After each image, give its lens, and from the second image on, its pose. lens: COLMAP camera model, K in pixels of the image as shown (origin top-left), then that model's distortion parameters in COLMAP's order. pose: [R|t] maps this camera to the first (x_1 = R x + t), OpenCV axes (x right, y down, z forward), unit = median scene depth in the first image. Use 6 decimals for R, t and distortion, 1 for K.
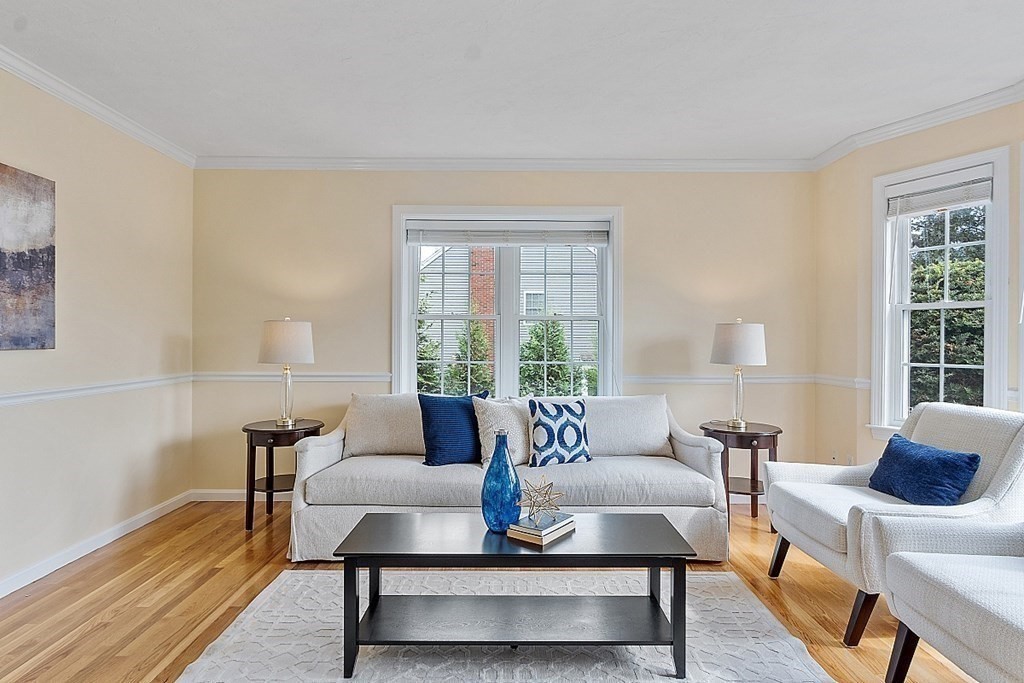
lens RADIAL K [[557.8, 0, 508.9], [0, 557.8, 340.4], [0, 0, 1]] dist [-0.002022, -0.000076]
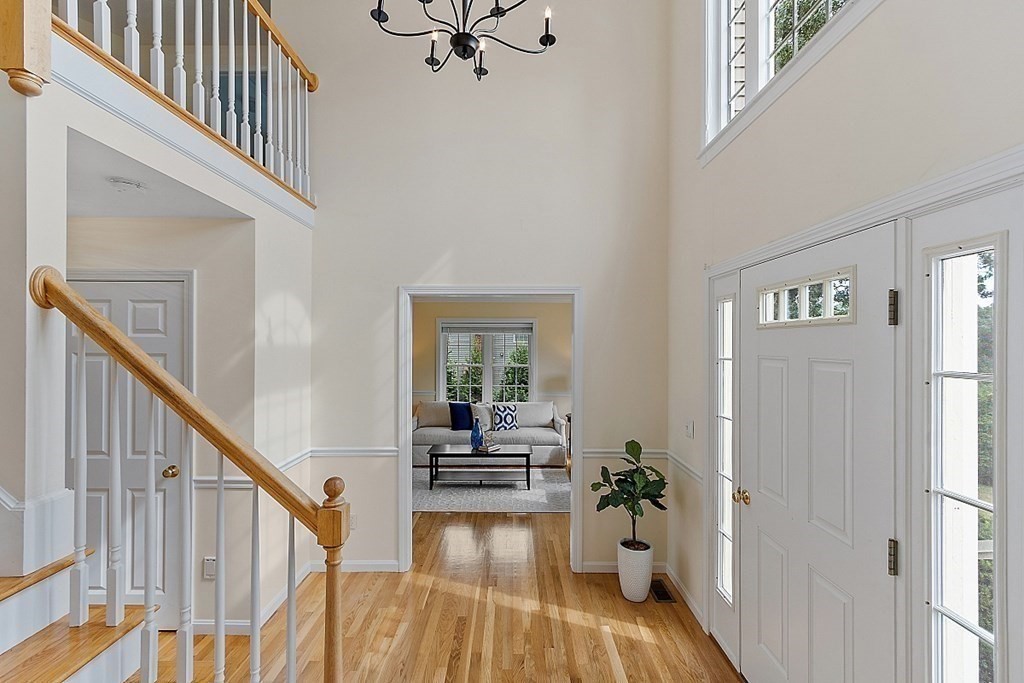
lens RADIAL K [[458.9, 0, 512.0], [0, 458.9, 338.6], [0, 0, 1]] dist [0.001609, 0.000056]
pose [[0.999999, -0.001289, -0.000812, 0.127319], [0.001284, 0.999980, -0.006187, -0.180594], [0.000820, 0.006186, 0.999981, -1.084139]]
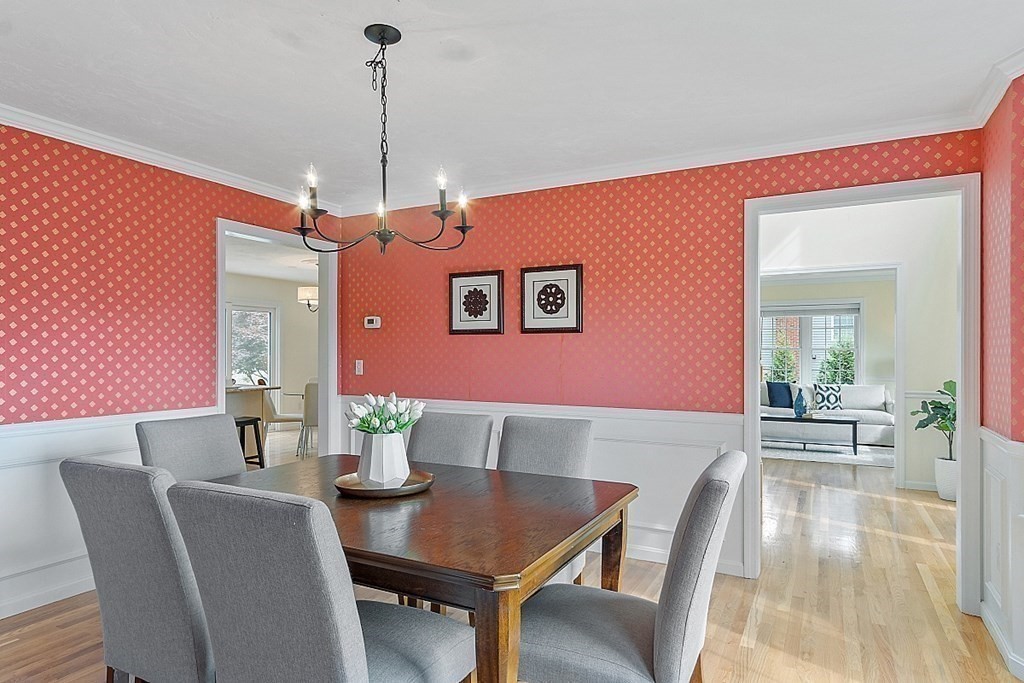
lens RADIAL K [[610.5, 0, 507.9], [0, 610.5, 350.1], [0, 0, 1]] dist [0.019225, 0.000254]
pose [[0.887192, -0.004829, -0.461375, 0.091542], [0.003574, 0.999987, -0.003593, -0.043805], [0.461386, 0.001538, 0.887198, -2.165203]]
